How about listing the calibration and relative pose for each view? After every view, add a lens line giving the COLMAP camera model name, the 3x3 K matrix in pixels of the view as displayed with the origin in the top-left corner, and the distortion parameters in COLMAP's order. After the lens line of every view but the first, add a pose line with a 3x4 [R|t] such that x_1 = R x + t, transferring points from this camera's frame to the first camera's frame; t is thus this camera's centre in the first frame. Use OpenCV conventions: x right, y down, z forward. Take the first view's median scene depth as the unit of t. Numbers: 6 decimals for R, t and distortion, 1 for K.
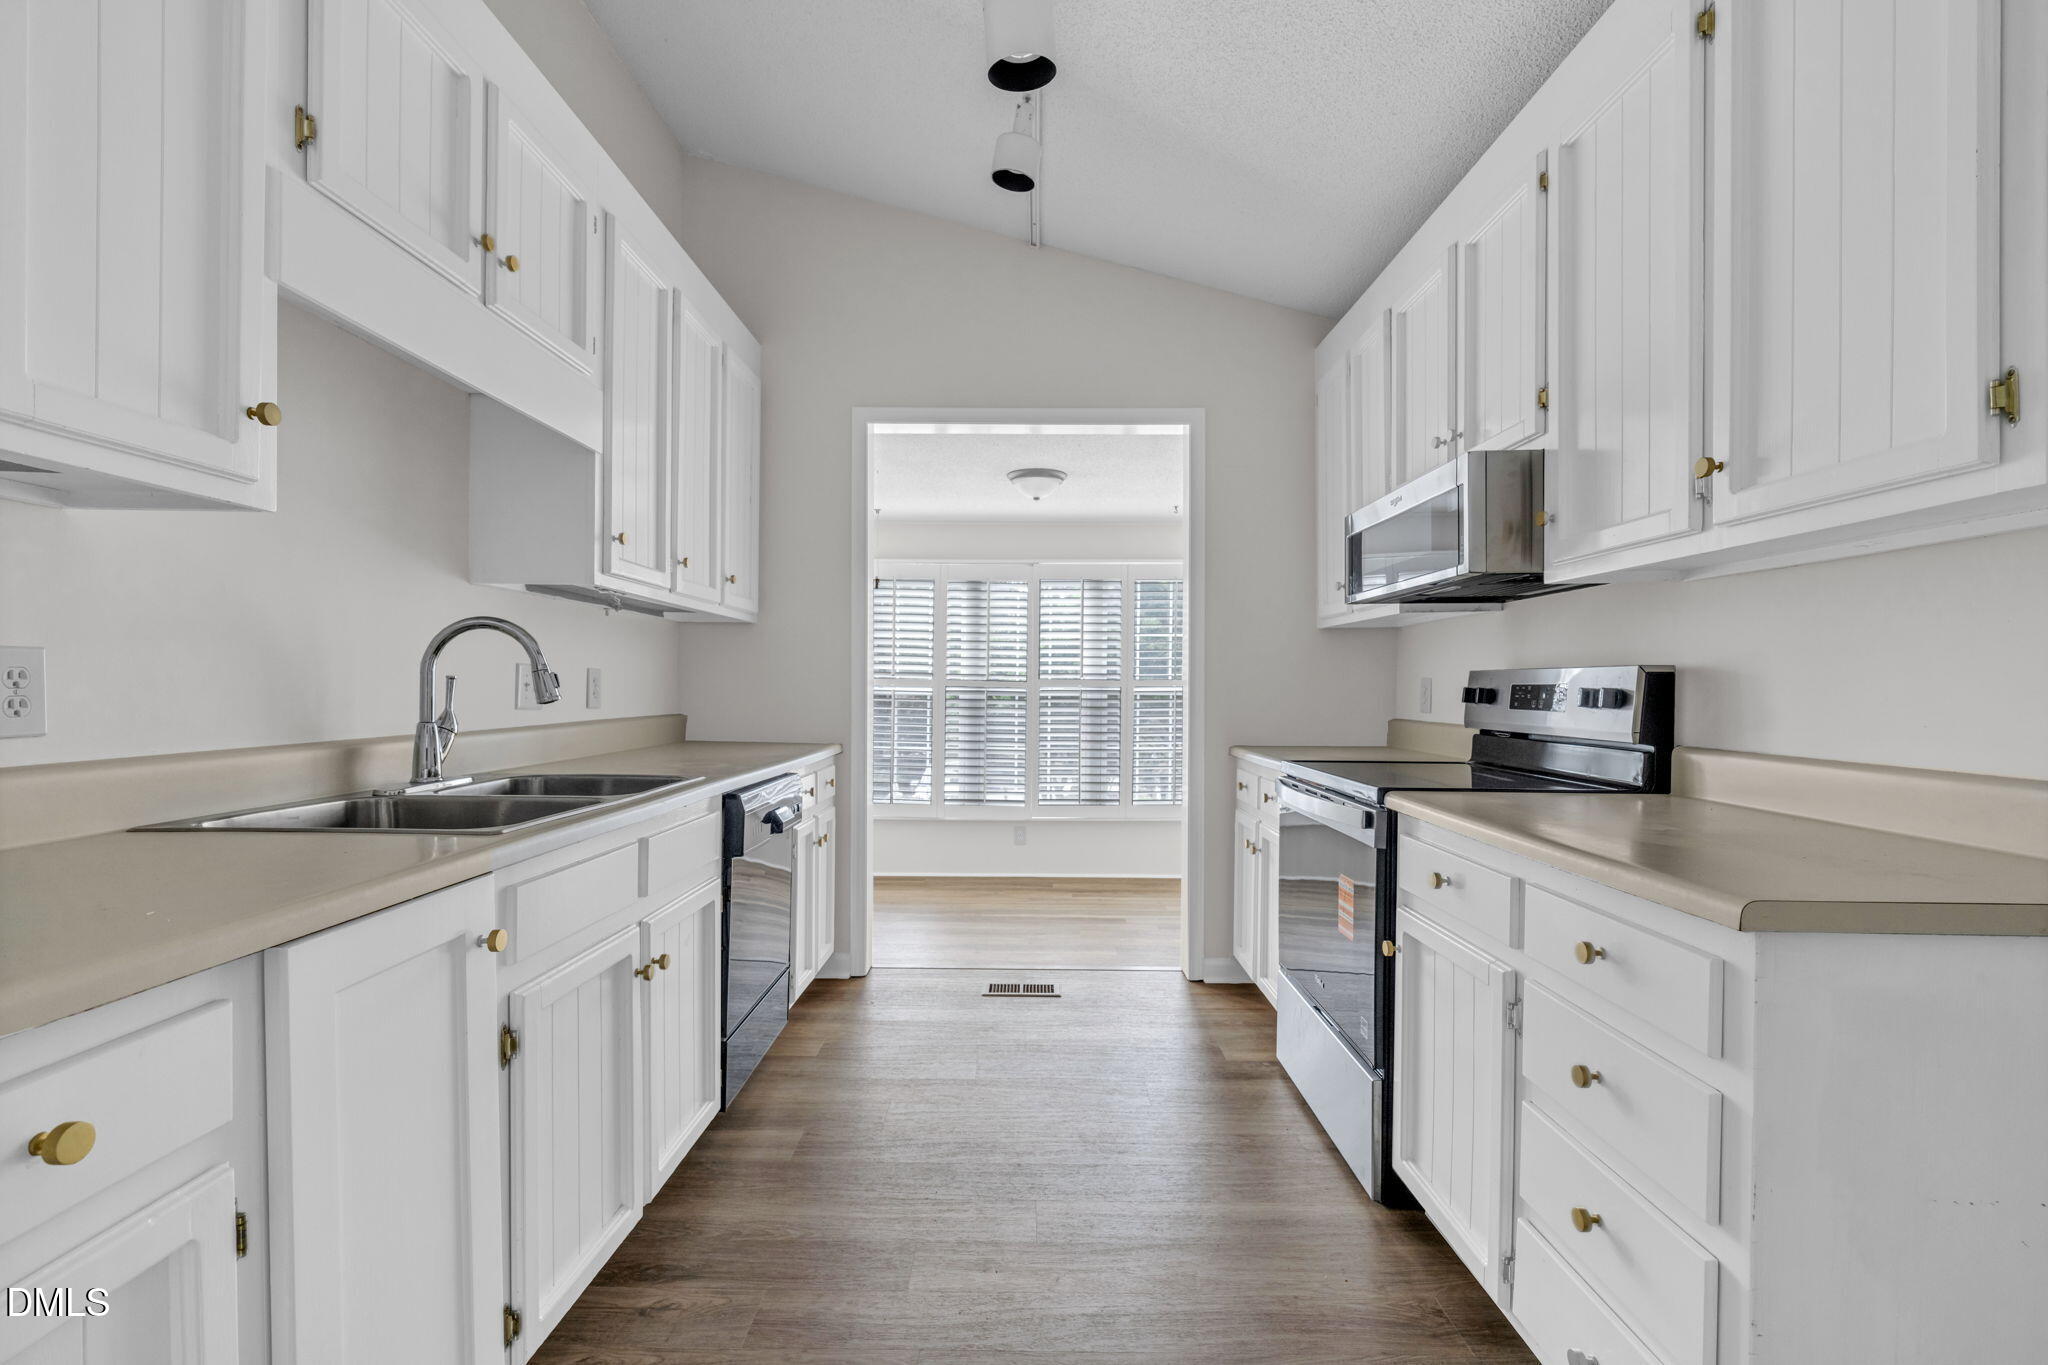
lens RADIAL K [[937.5, 0, 1024.0], [0, 937.5, 682.5], [0, 0, 1]] dist [0.000276, 0.000000]
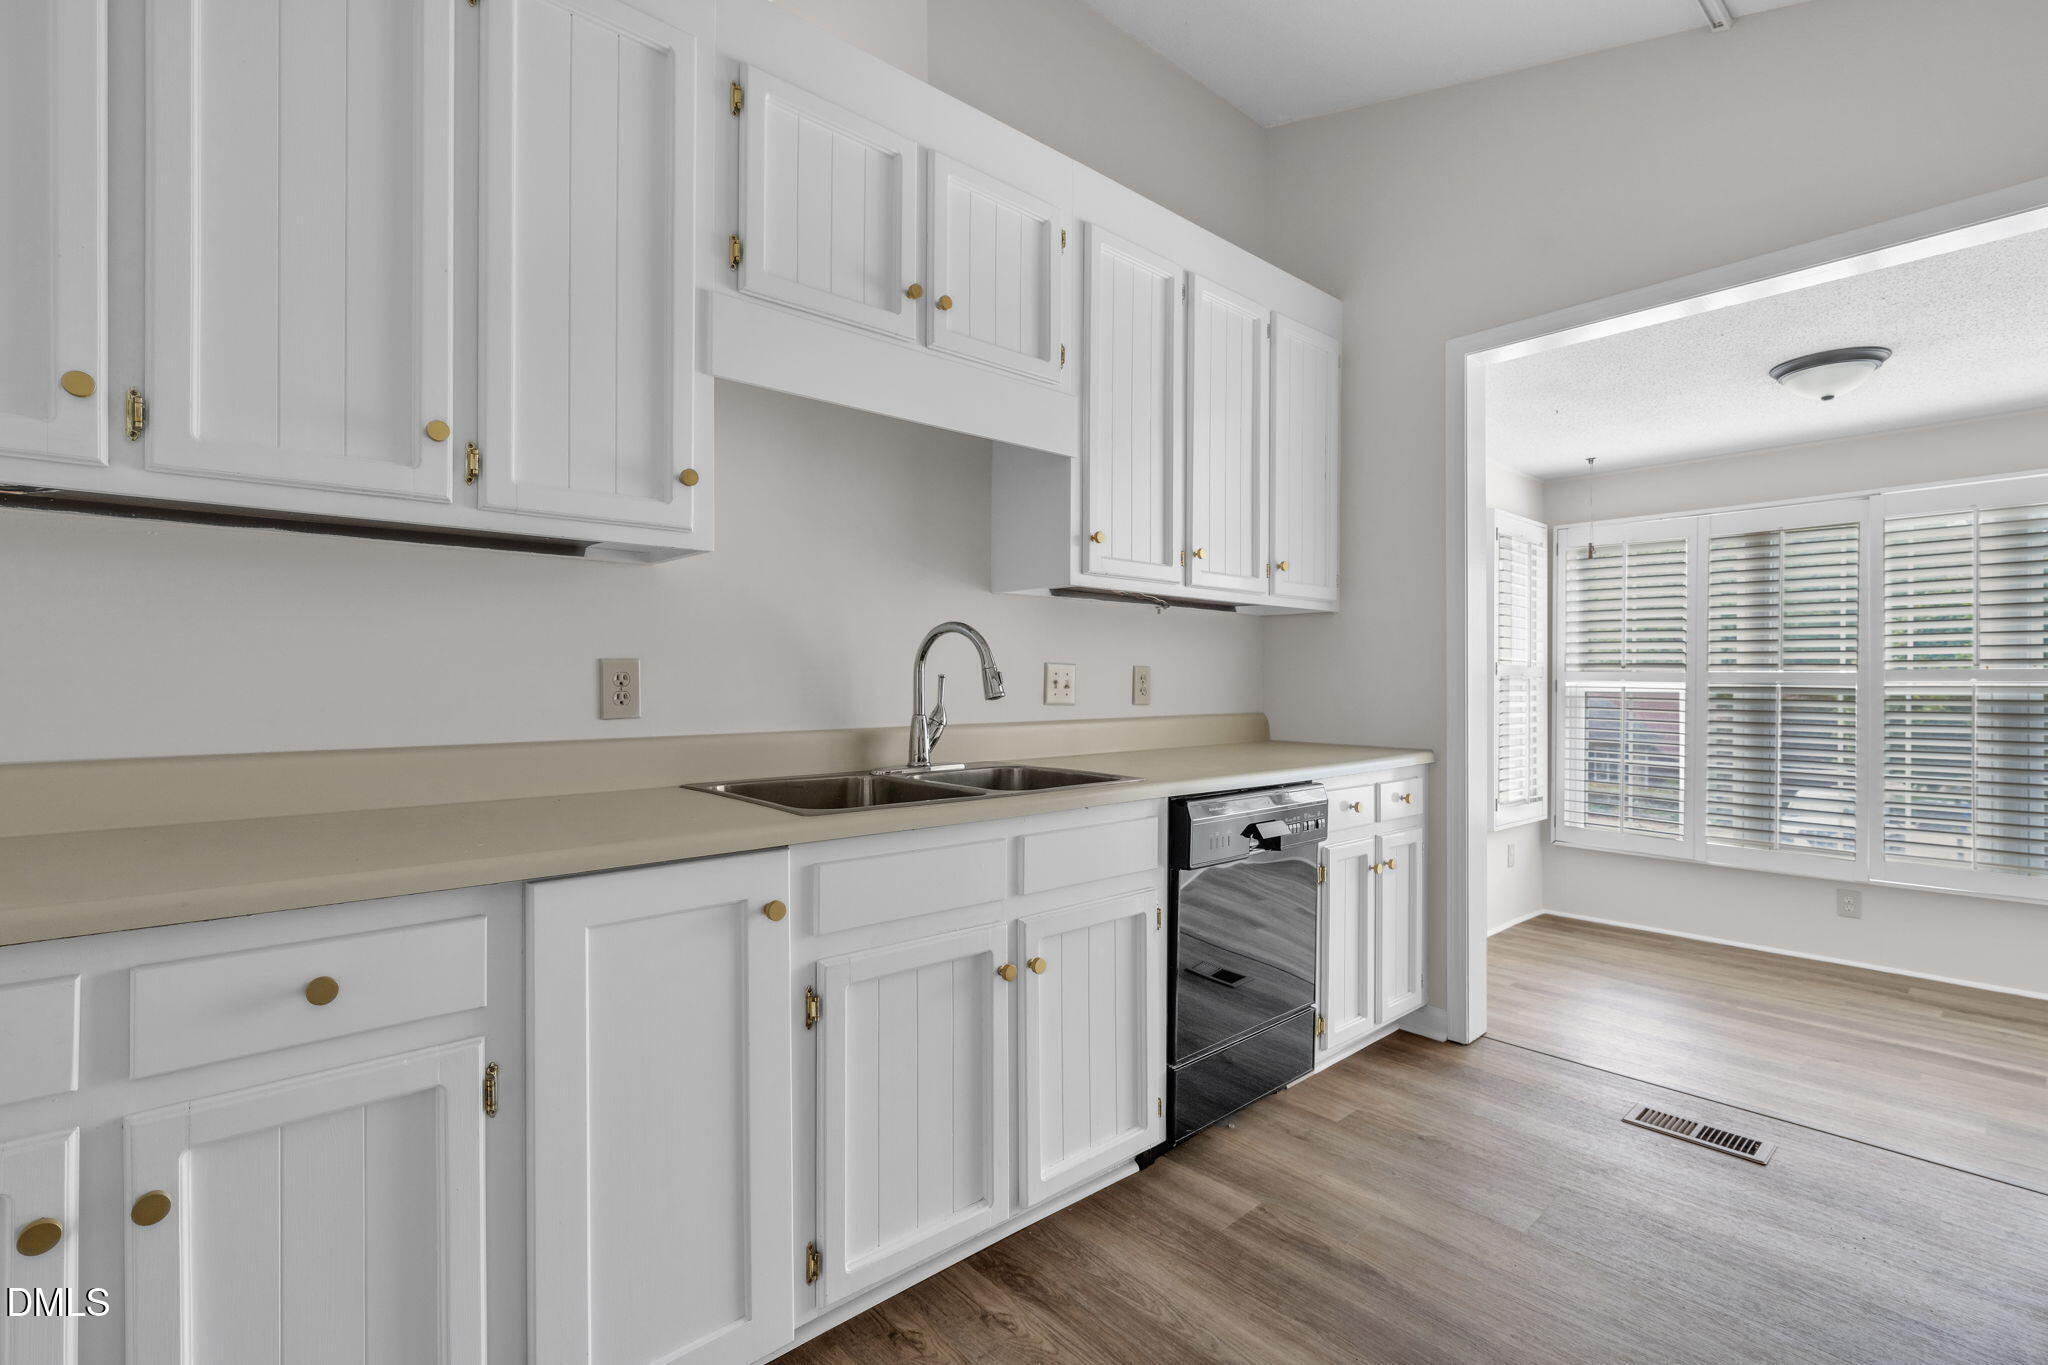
lens RADIAL K [[930.7, 0, 977.1], [0, 930.7, 668.6], [0, 0, 1]] dist [0.001679, 0.000801]
pose [[0.657246, -0.015932, -0.753508, 0.248421], [0.007098, 0.999863, -0.014950, 0.002244], [0.753643, 0.004478, 0.657269, 0.252106]]
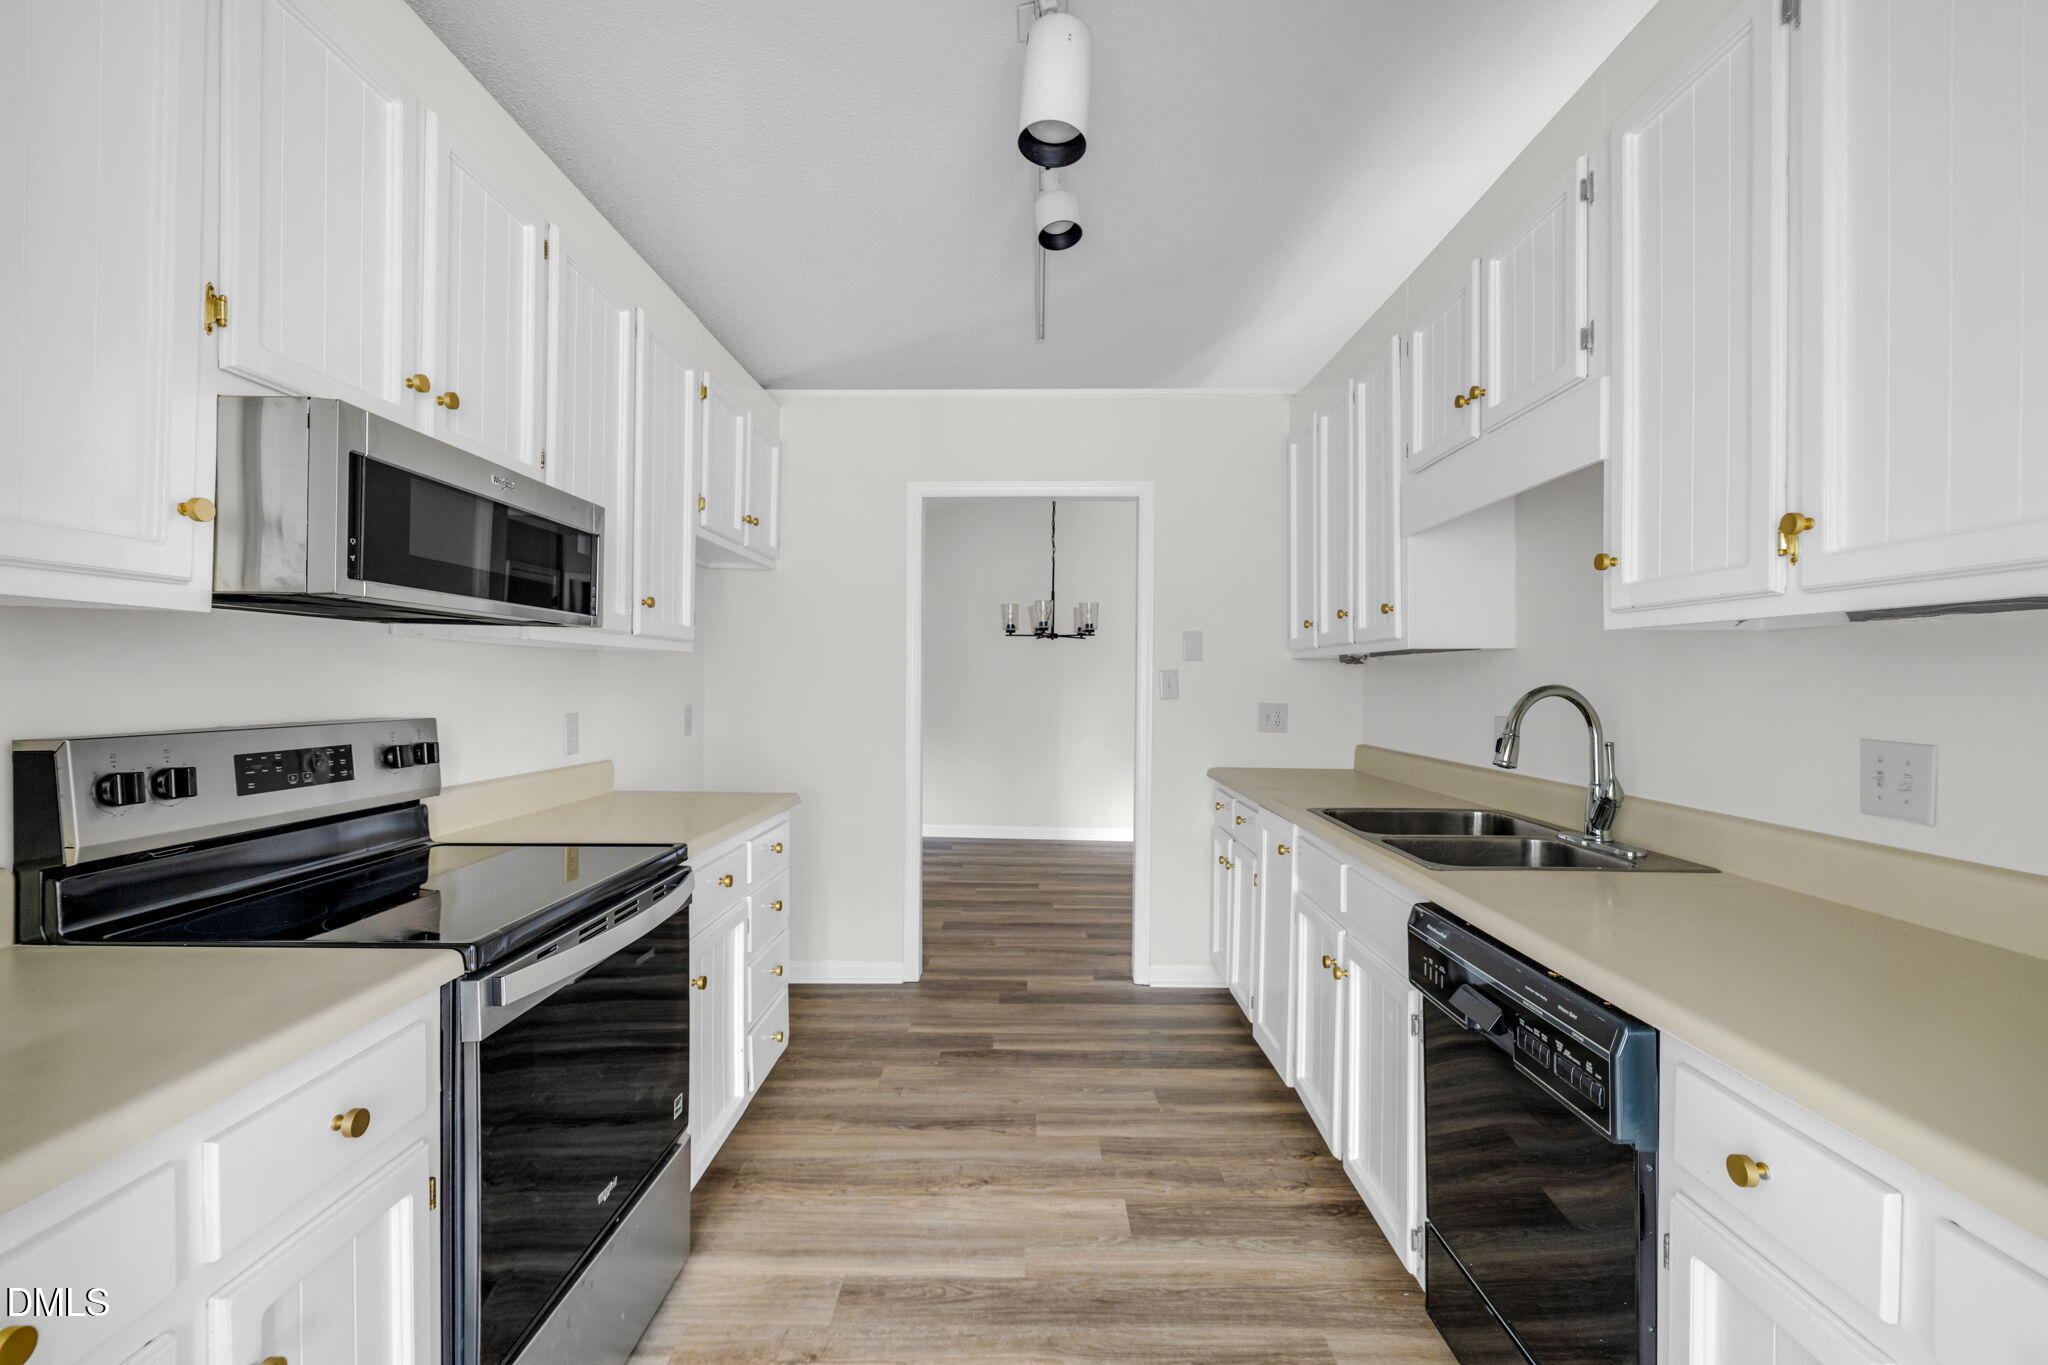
lens RADIAL K [[937.5, 0, 1024.0], [0, 937.5, 682.5], [0, 0, 1]] dist [0.000276, 0.000000]
pose [[-0.999970, -0.007669, 0.000886, 0.014125], [-0.007671, 0.999968, -0.002368, -0.051410], [-0.000868, -0.002375, -0.999997, 1.751653]]
